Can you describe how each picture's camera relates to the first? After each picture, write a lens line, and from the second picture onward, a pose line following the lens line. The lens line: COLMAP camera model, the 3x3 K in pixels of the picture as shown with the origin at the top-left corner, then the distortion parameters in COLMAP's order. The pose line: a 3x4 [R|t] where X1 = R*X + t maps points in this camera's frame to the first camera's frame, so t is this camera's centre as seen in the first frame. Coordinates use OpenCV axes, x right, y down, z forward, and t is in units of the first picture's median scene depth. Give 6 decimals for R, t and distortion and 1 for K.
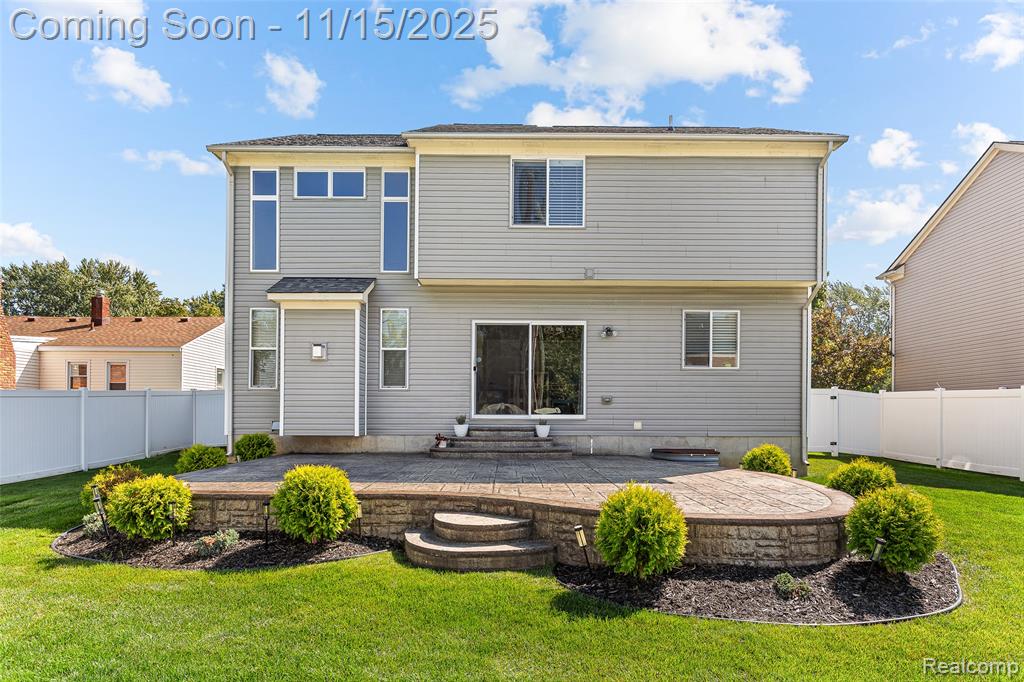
lens RADIAL K [[615.9, 0, 513.1], [0, 615.9, 414.1], [0, 0, 1]] dist [0.006197, 0.001174]
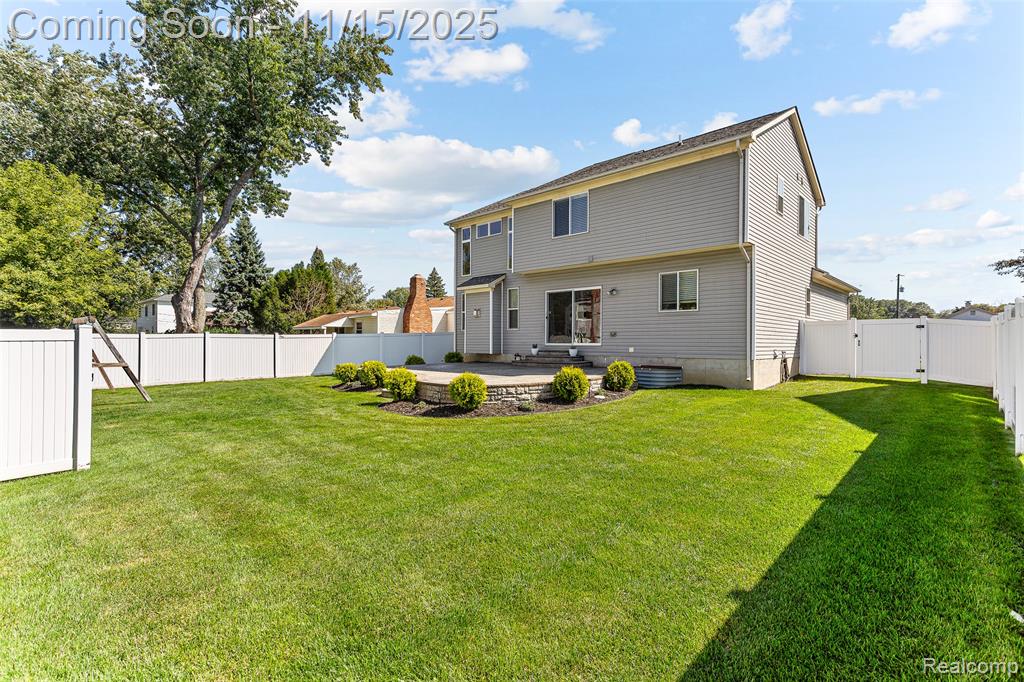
lens RADIAL K [[472.4, 0, 511.5], [0, 472.4, 340.5], [0, 0, 1]] dist [0.010992, -0.001567]
pose [[0.735143, -0.004234, -0.677899, 0.809022], [0.000539, 0.999984, -0.005662, 0.001398], [0.677912, 0.003797, 0.735133, -0.090890]]
